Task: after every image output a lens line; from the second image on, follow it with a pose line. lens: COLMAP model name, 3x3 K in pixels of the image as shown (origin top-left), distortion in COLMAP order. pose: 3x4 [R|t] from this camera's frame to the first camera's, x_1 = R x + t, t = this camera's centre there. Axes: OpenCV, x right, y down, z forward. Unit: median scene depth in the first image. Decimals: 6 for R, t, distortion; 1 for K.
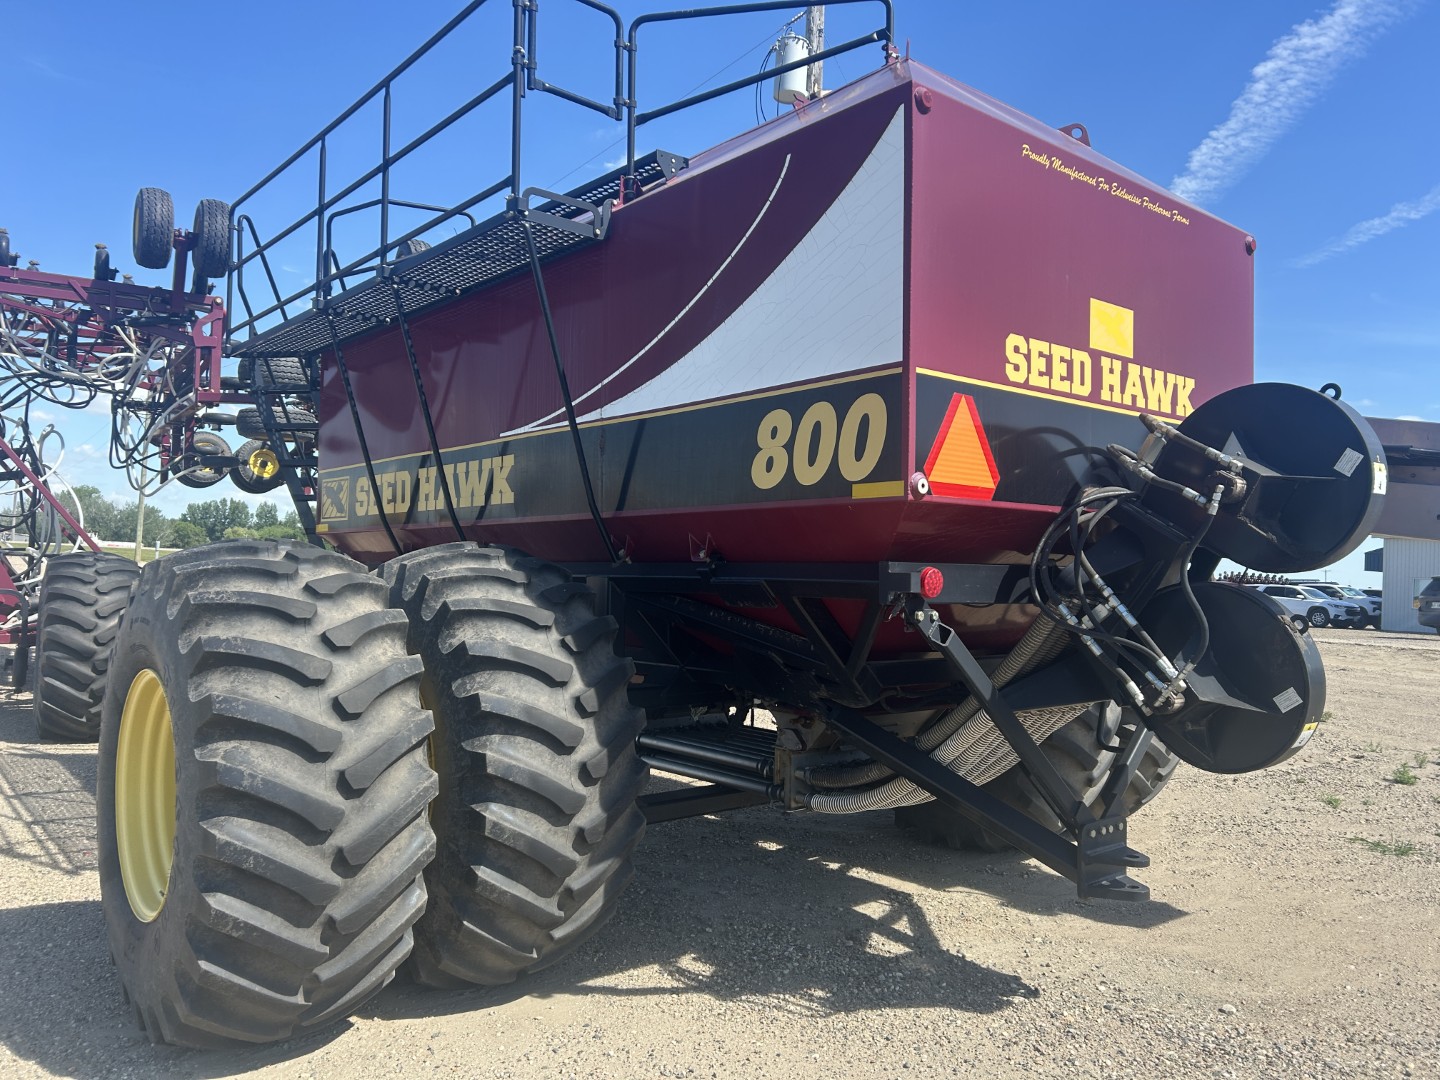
lens RADIAL K [[1081.9, 0, 721.5], [0, 1081.9, 534.6], [0, 0, 1]] dist [0.042133, -0.041417]
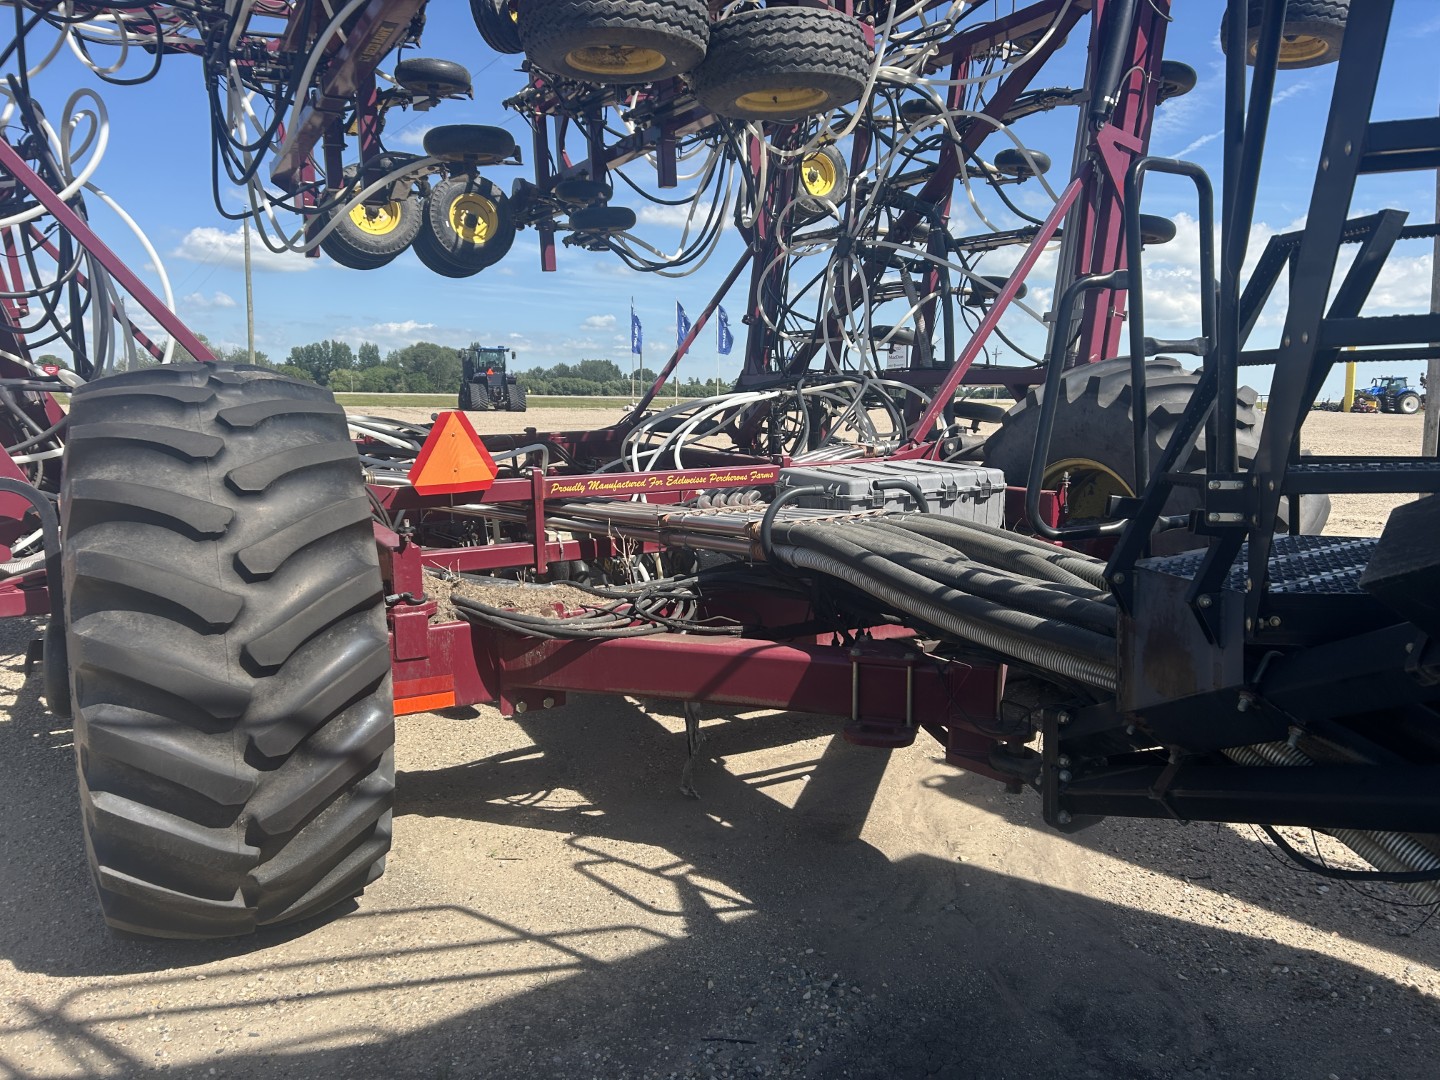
lens RADIAL K [[1081.9, 0, 722.7], [0, 1081.9, 549.9], [0, 0, 1]] dist [0.042133, -0.041417]
pose [[0.995813, -0.021472, -0.088851, -0.344072], [0.036317, 0.984946, 0.169002, 0.019259], [0.083885, -0.171522, 0.981603, 0.598401]]
